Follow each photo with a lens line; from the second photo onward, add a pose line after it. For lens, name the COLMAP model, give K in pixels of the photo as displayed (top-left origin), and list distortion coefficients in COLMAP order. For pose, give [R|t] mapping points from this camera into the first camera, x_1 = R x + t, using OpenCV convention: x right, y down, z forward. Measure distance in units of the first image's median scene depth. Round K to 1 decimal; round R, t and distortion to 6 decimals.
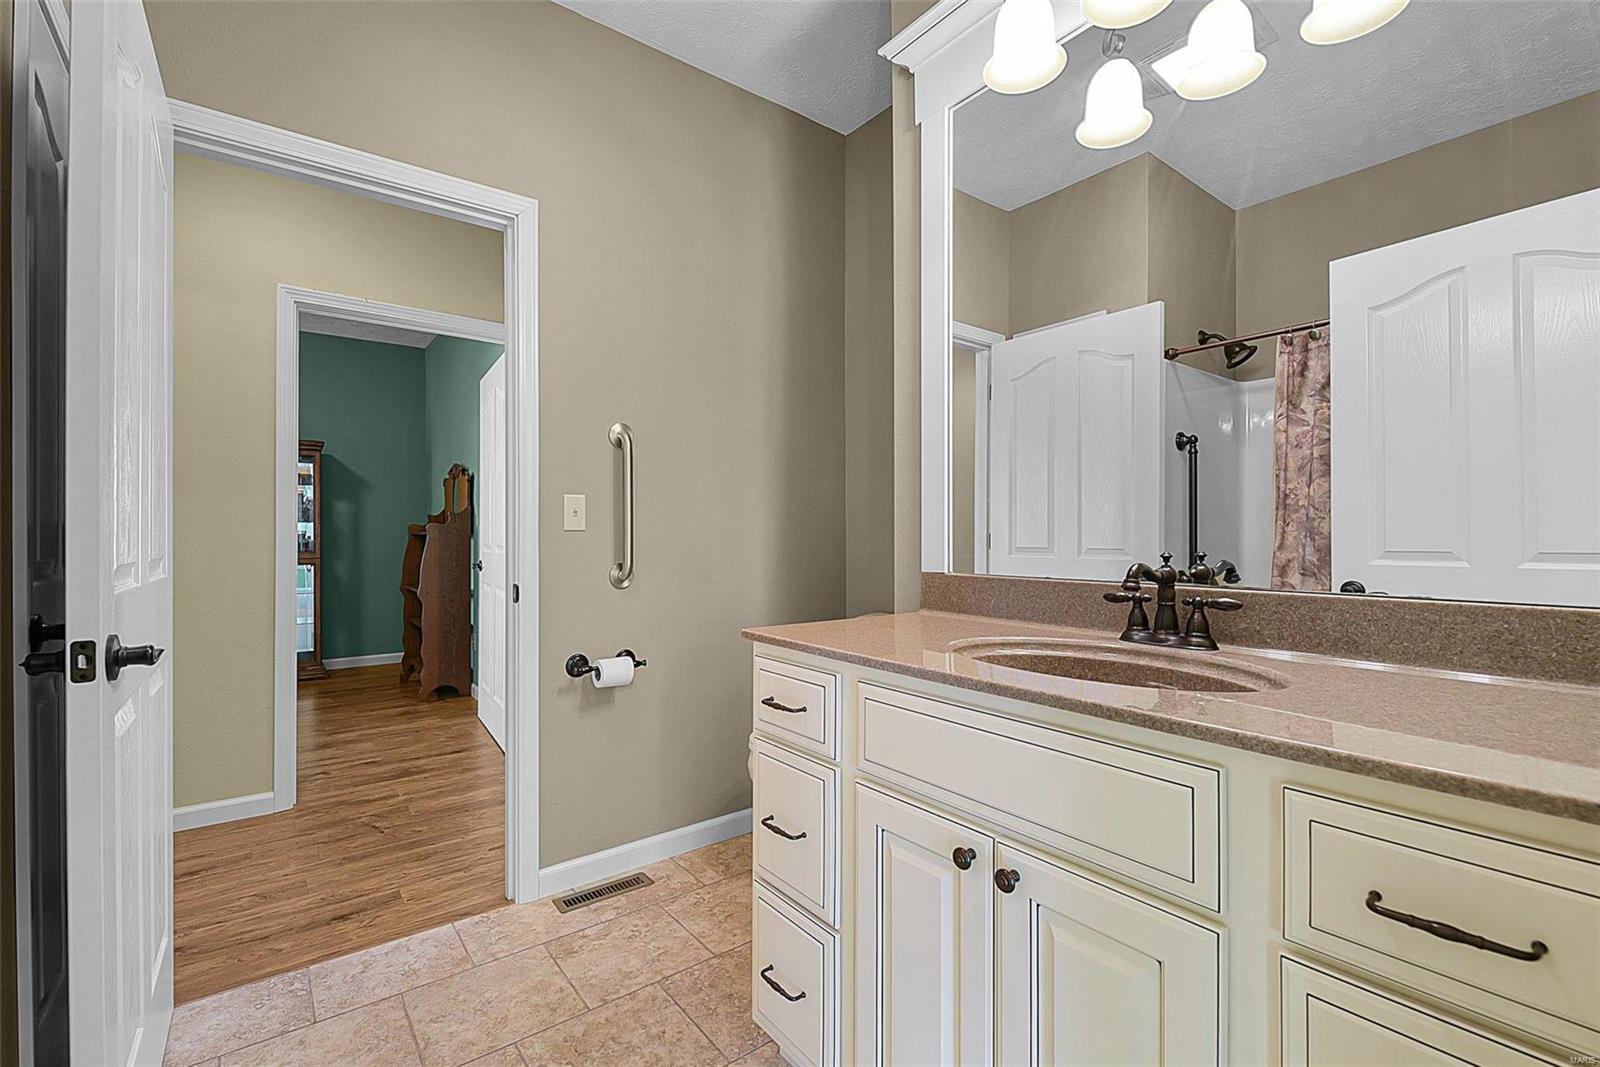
lens RADIAL K [[708.8, 0, 800.0], [0, 708.8, 533.5], [0, 0, 1]] dist [-0.010385, -0.000615]
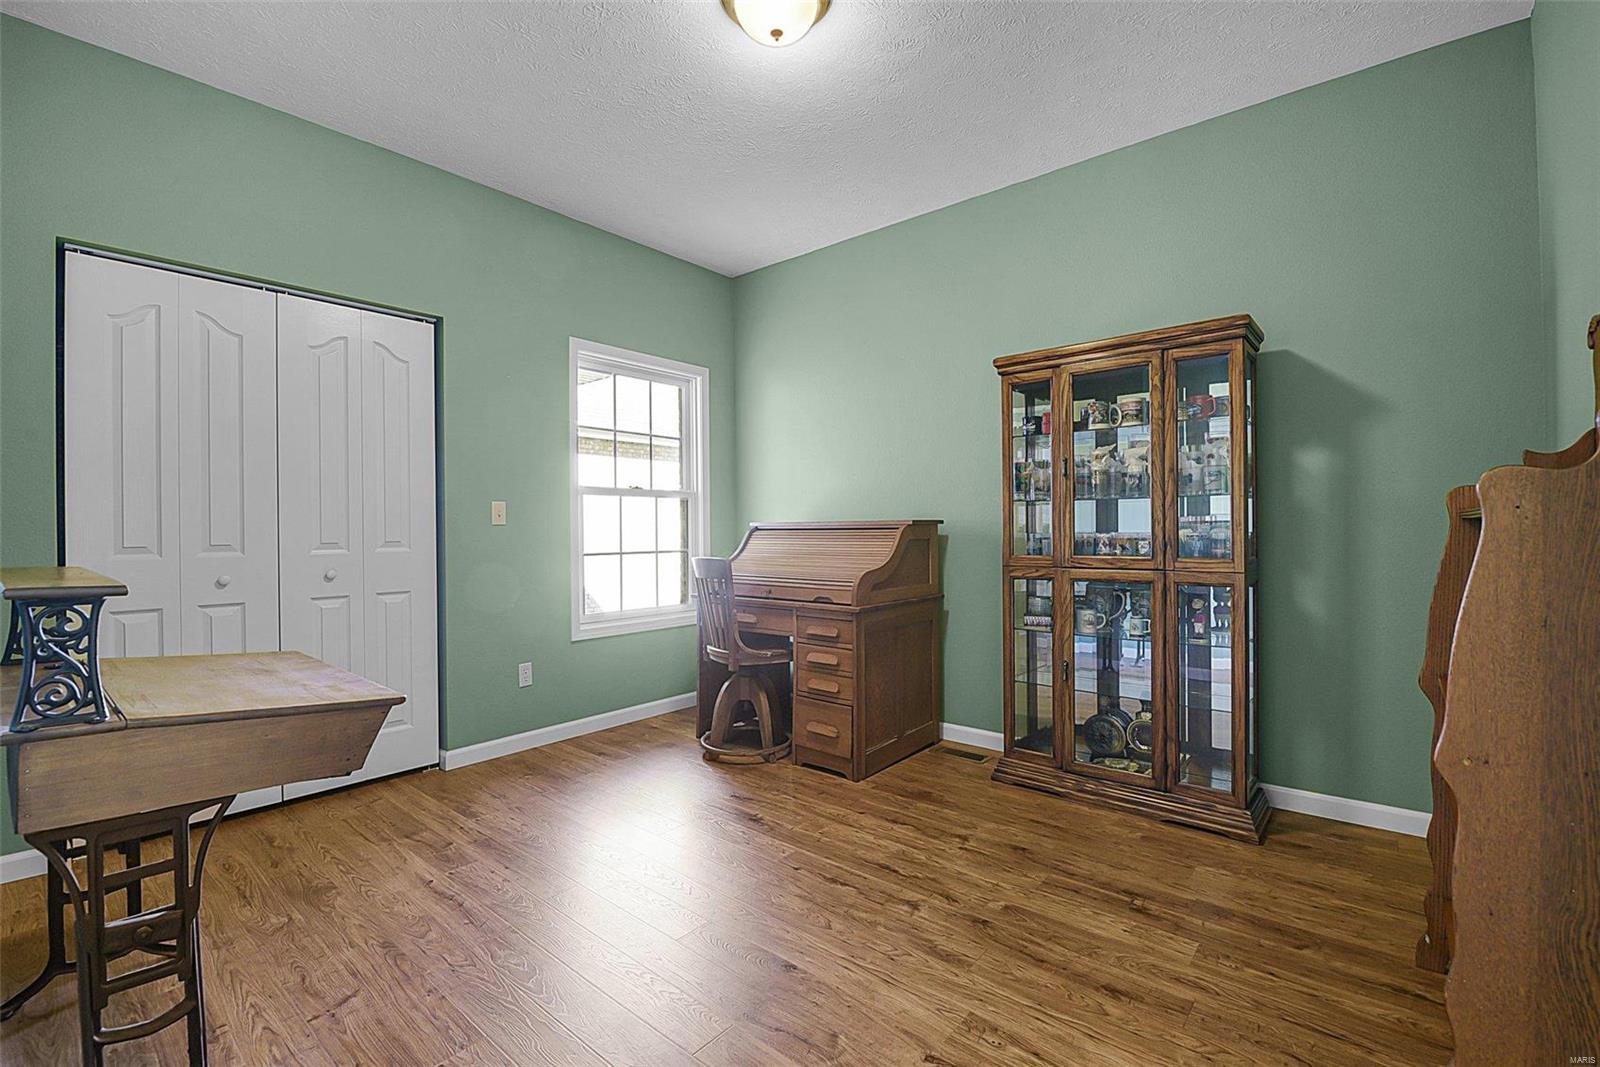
lens RADIAL K [[708.8, 0, 800.0], [0, 708.8, 533.5], [0, 0, 1]] dist [-0.010385, -0.000615]
pose [[0.217452, 0.001548, -0.976070, -0.281679], [0.013796, 0.999894, 0.004659, 0.003426], [0.975973, -0.014479, 0.217408, 0.584266]]
